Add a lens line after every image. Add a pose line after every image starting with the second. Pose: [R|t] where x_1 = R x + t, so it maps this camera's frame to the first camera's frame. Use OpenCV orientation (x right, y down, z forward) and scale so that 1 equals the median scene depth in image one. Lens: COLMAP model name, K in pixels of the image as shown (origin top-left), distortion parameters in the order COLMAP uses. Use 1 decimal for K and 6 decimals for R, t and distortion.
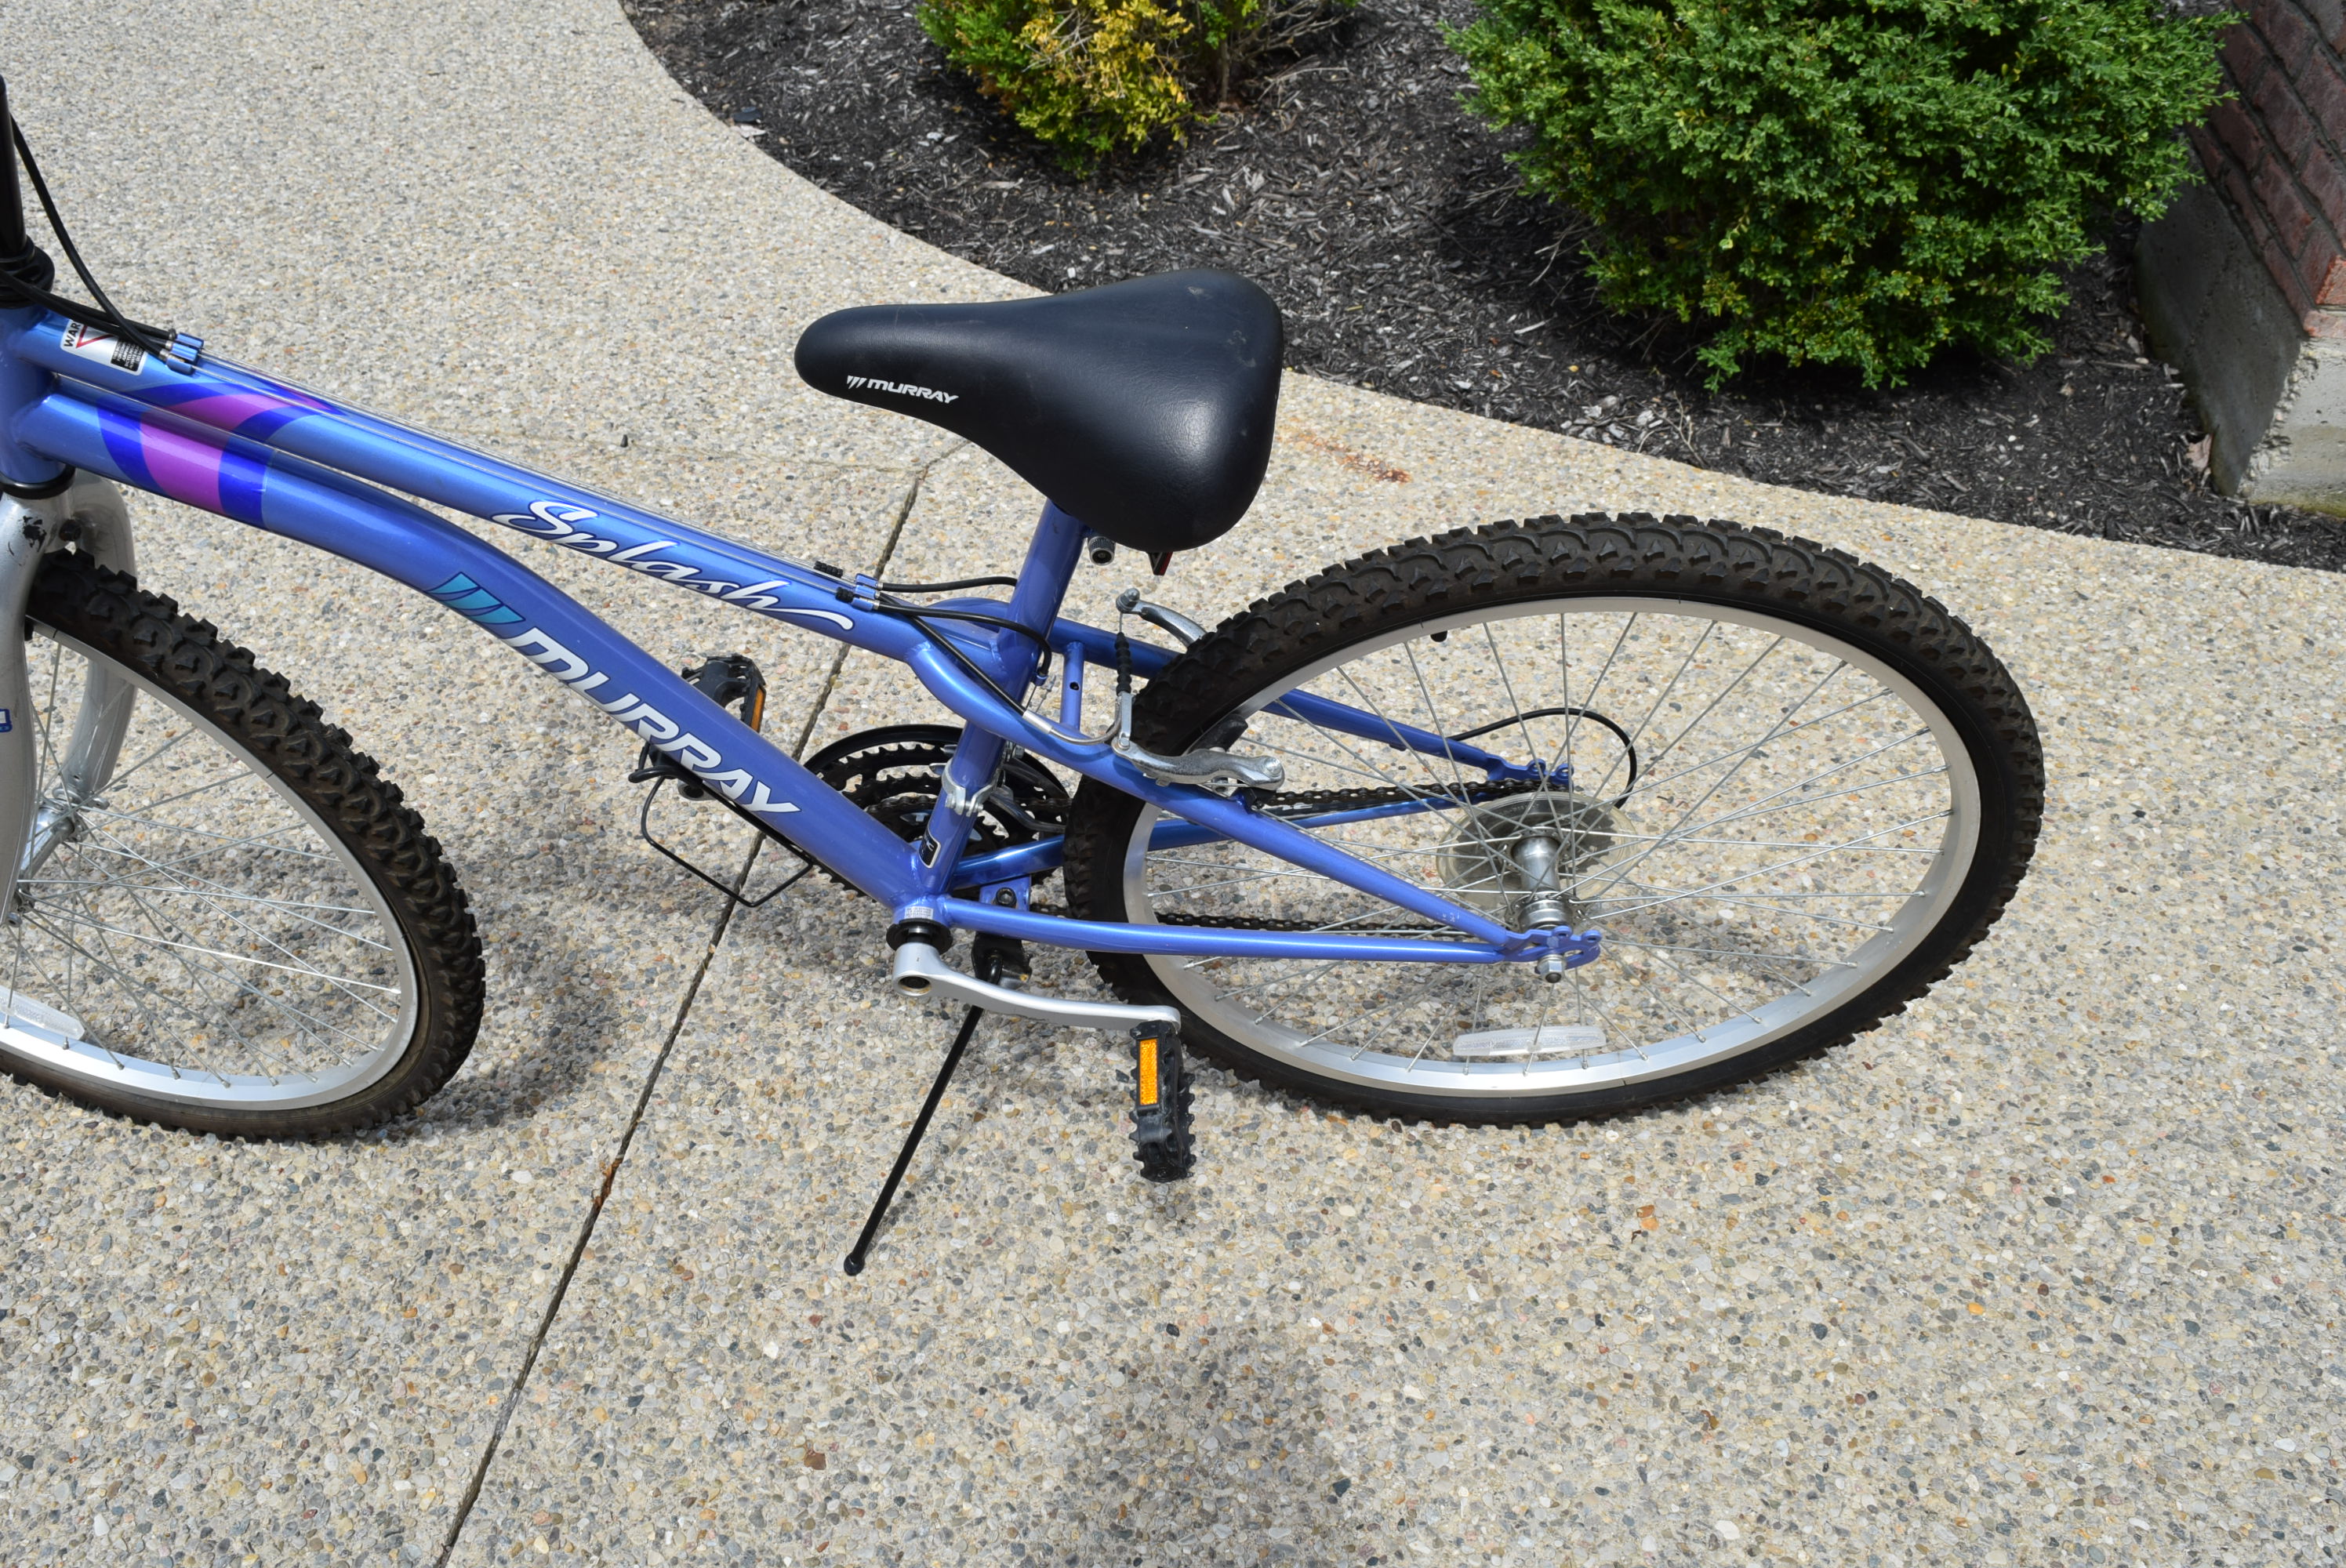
lens RADIAL K [[1927.6, 0, 1151.4], [0, 1927.6, 784.0], [0, 0, 1]] dist [-0.031443, 0.014360]
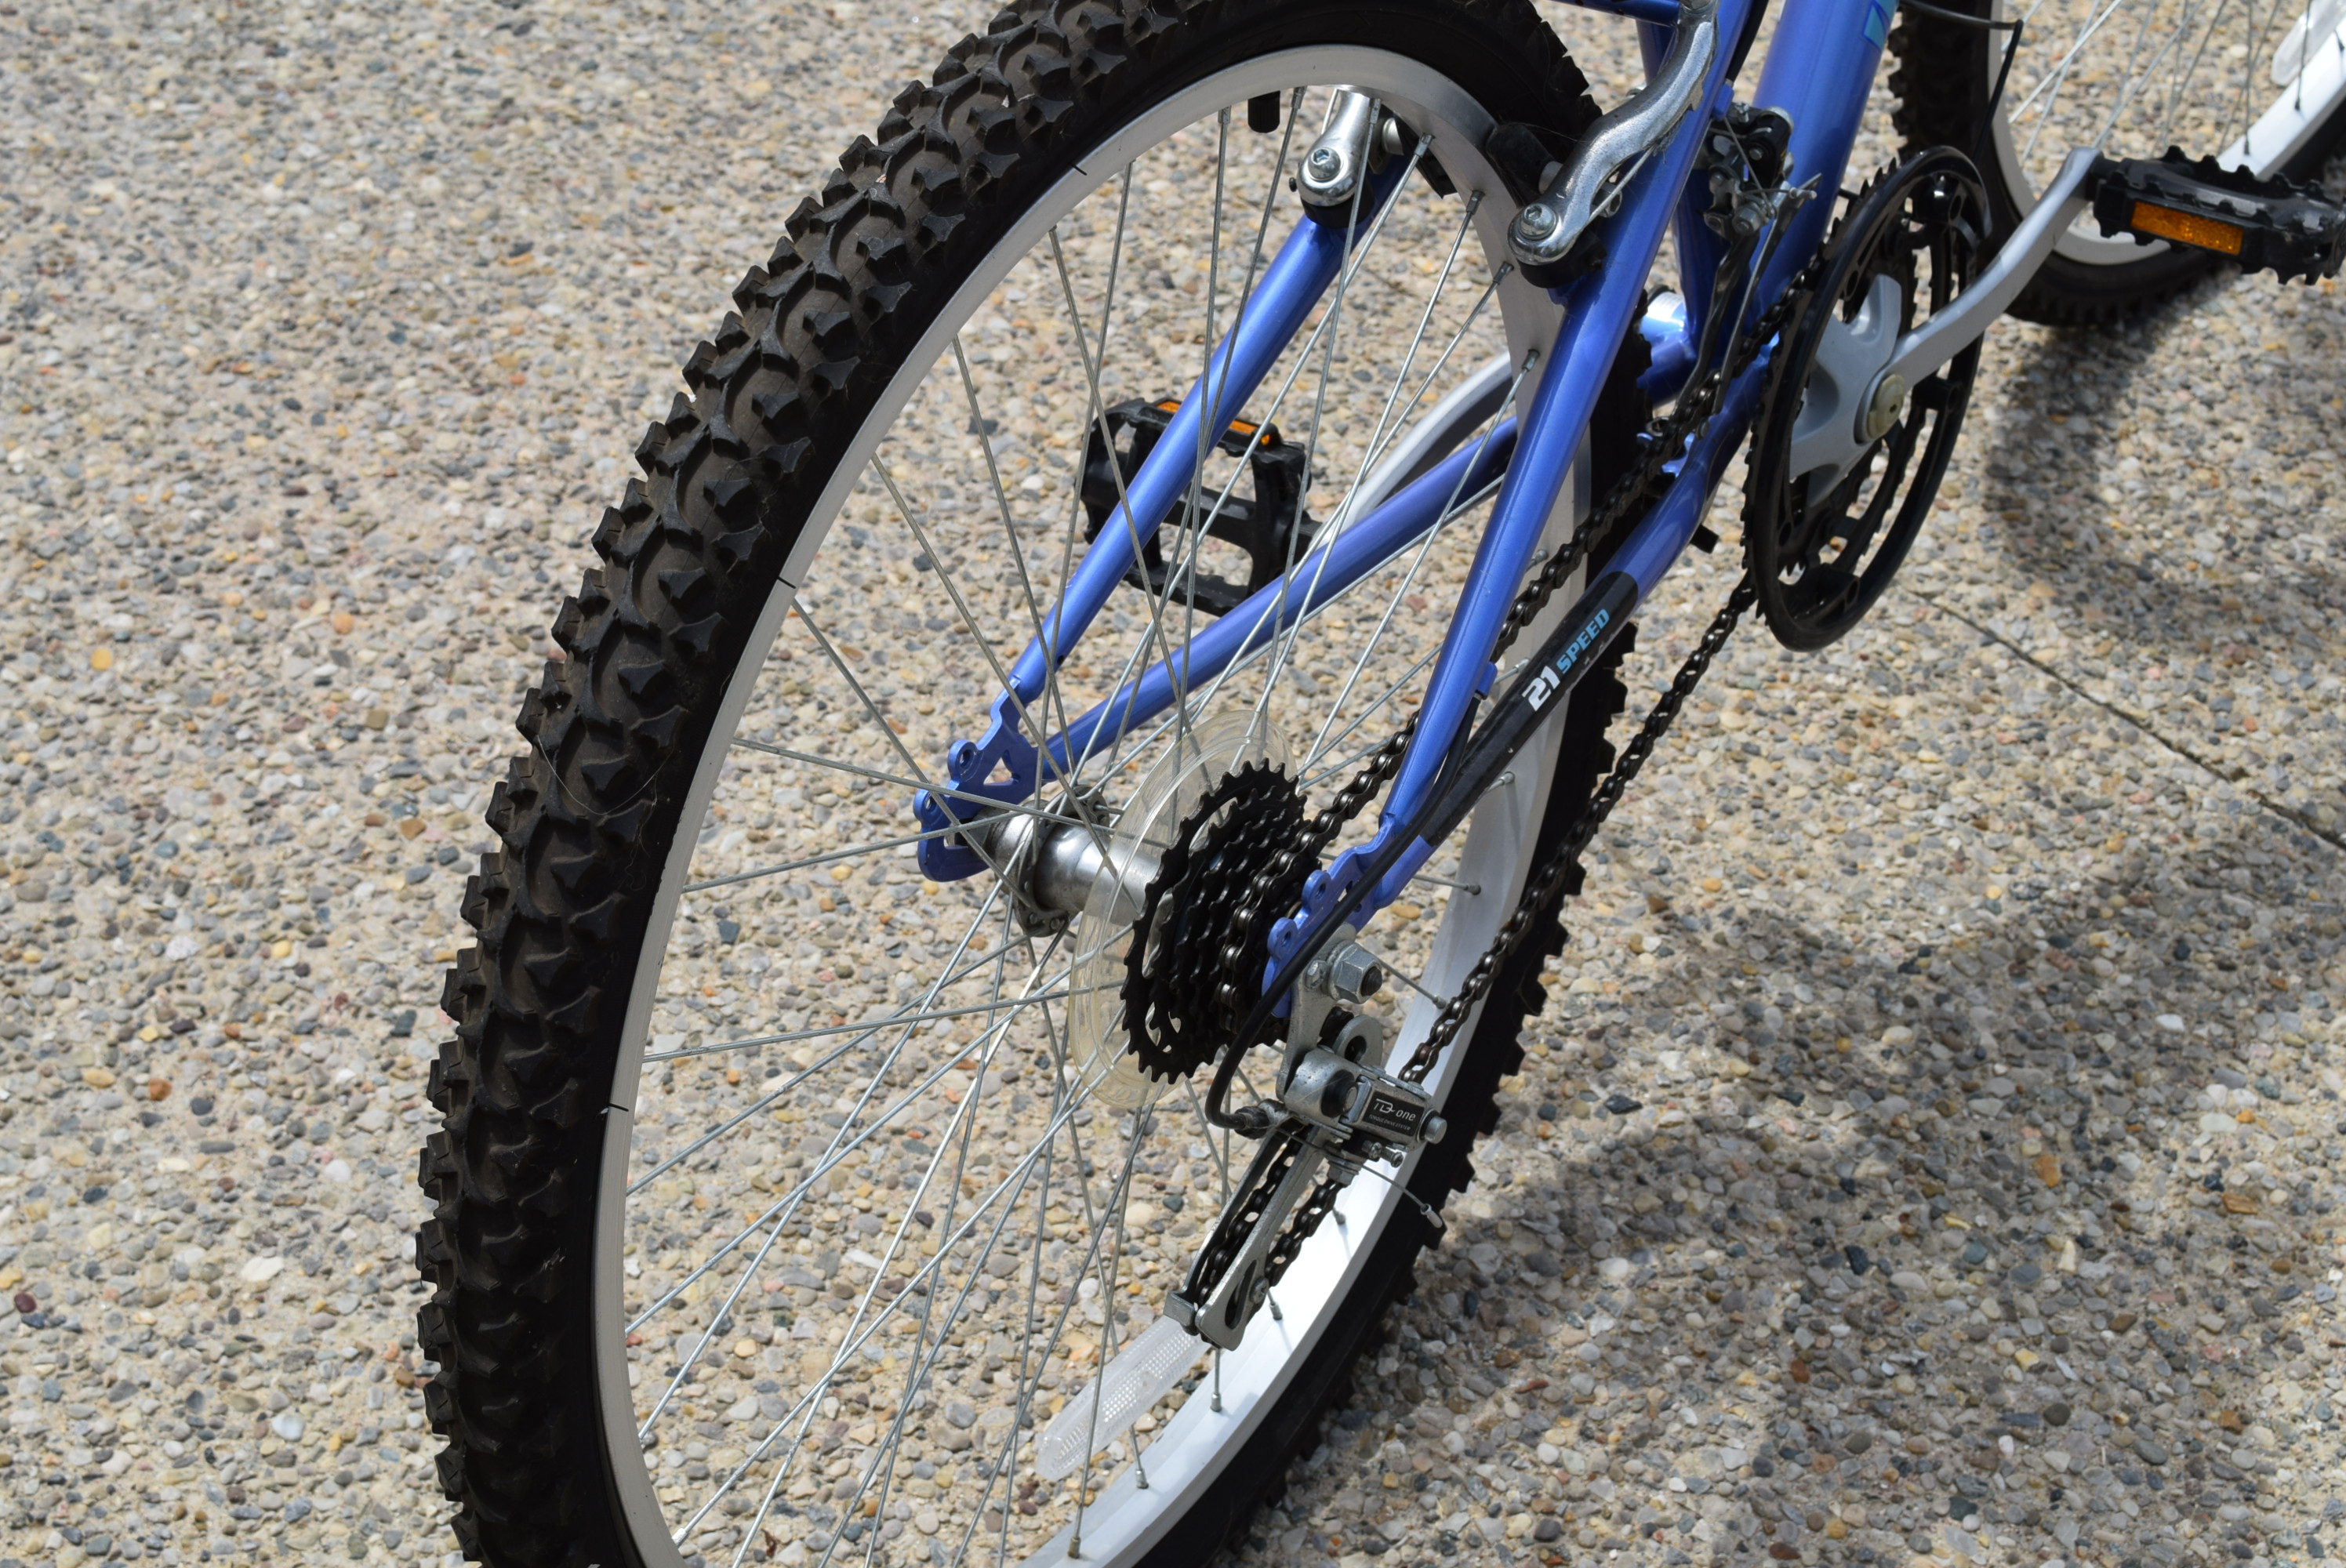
lens RADIAL K [[3763.7, 0, 1151.7], [0, 3763.7, 792.3], [0, 0, 1]] dist [-0.028540, 0.000000]
pose [[-0.549250, 0.546860, -0.631877, 0.676365], [-0.613856, 0.249030, 0.749109, -0.574792], [0.567014, 0.799330, 0.198914, 0.682530]]
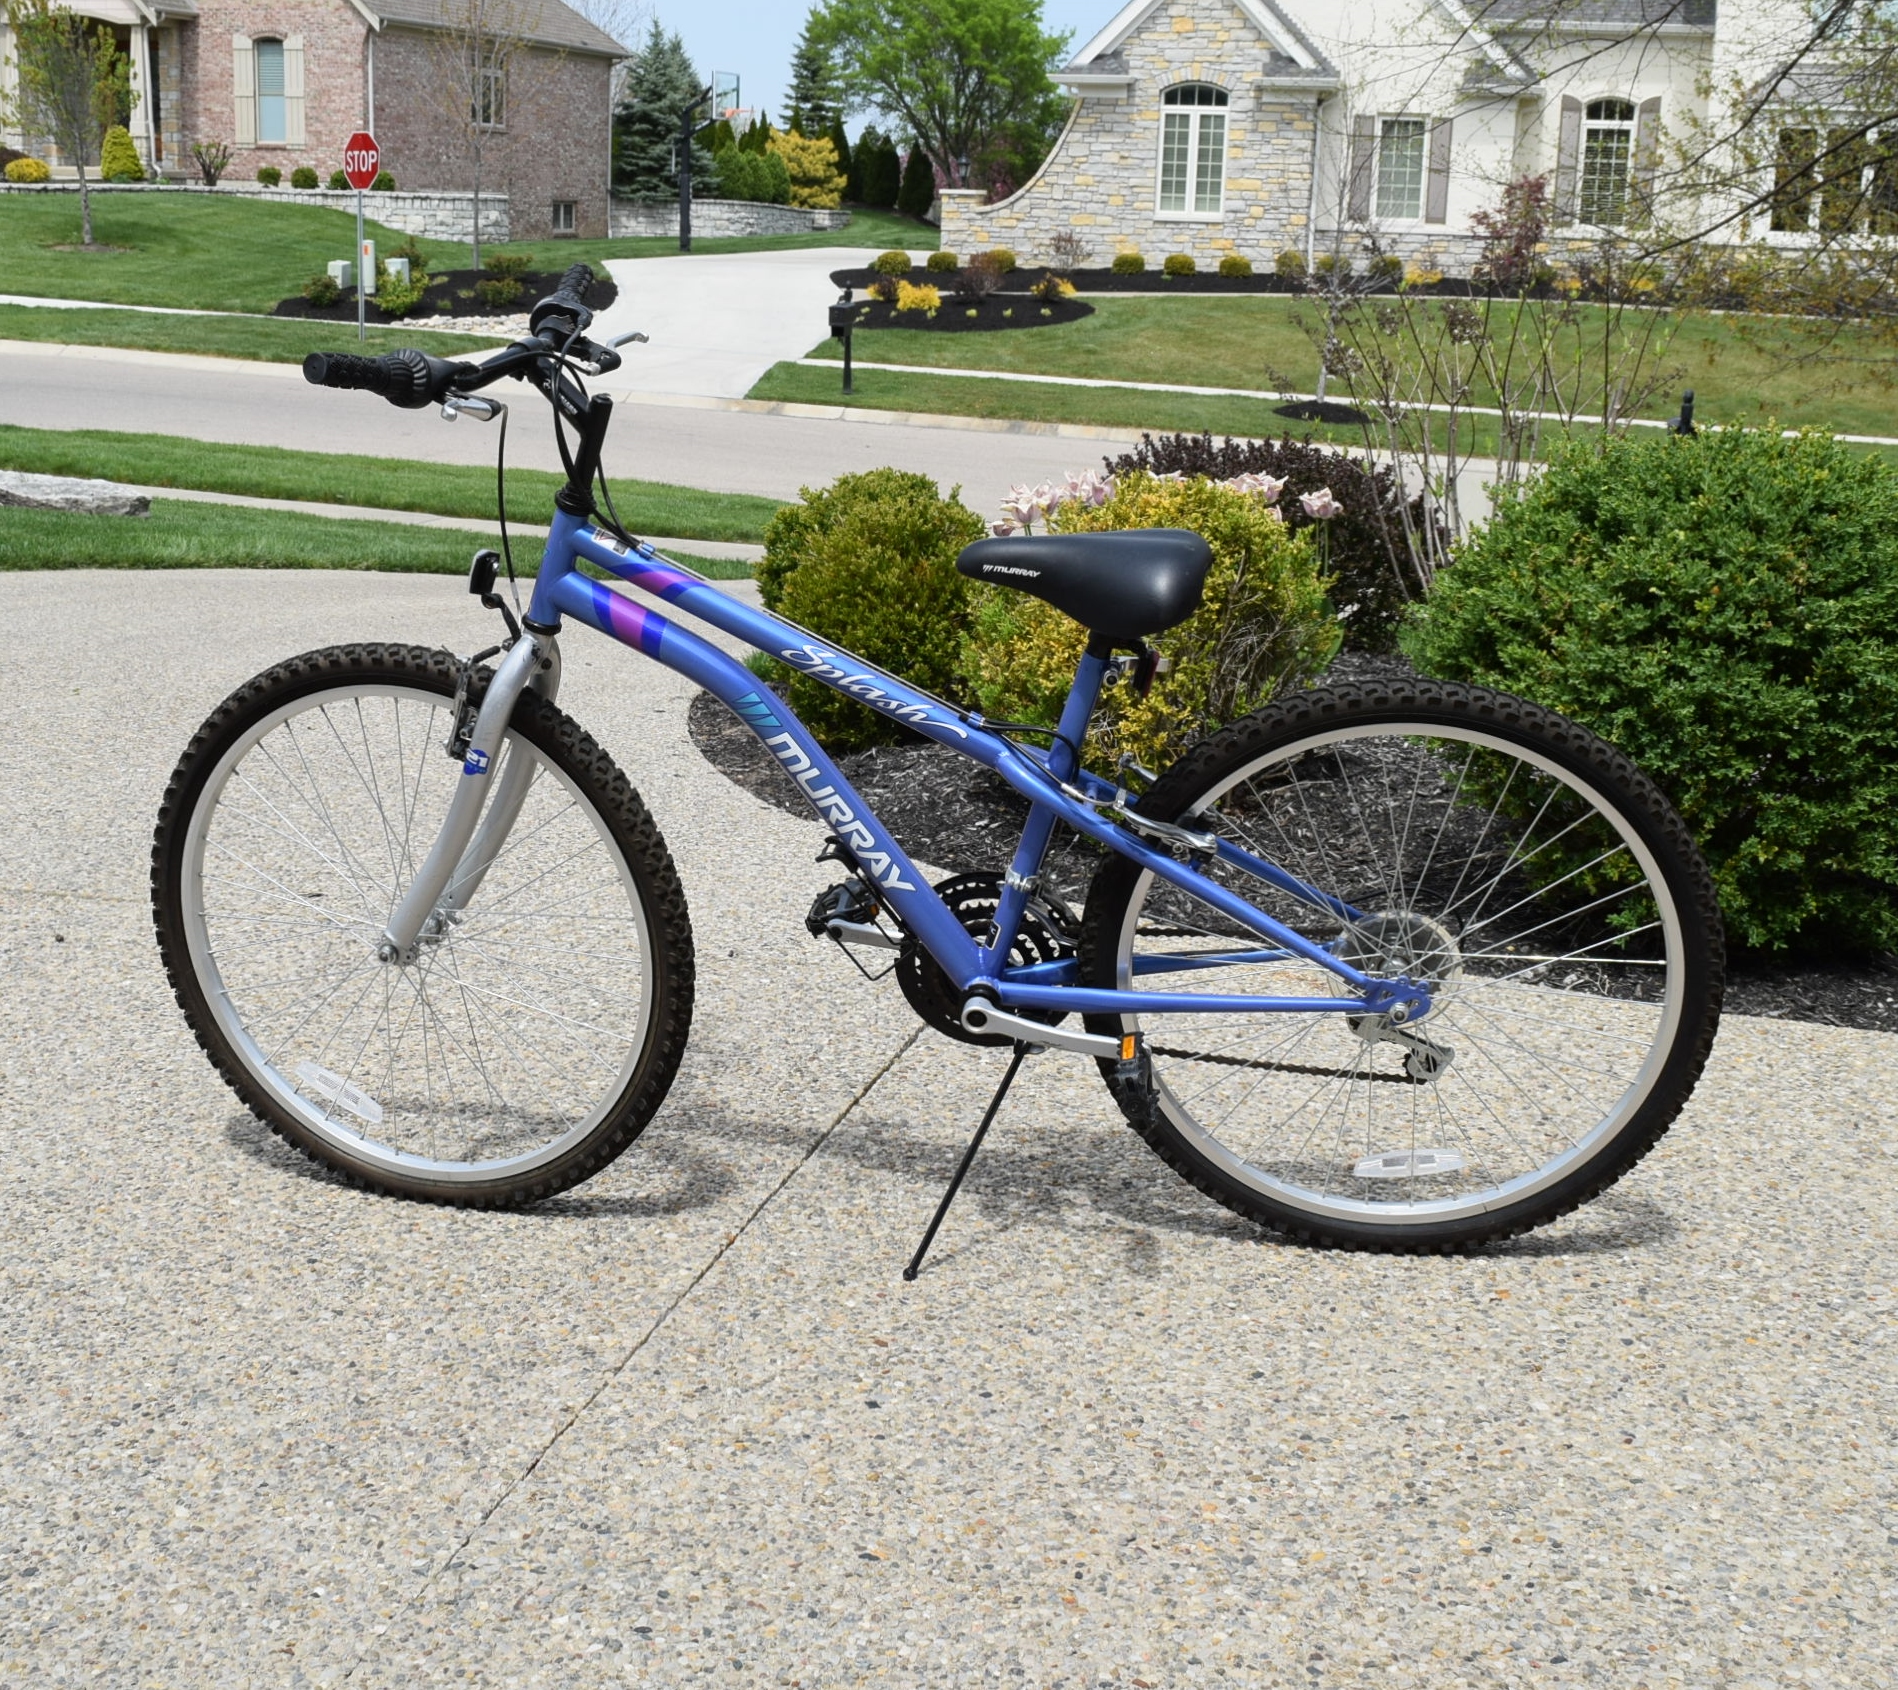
lens RADIAL K [[2456.8, 0, 882.5], [0, 2456.8, 769.9], [0, 0, 1]] dist [-0.026441, 0.000000]
pose [[0.991490, 0.024947, -0.127773, 0.039305], [-0.084898, 0.867956, -0.489330, 0.752473], [0.098694, 0.496014, 0.862688, -0.660078]]
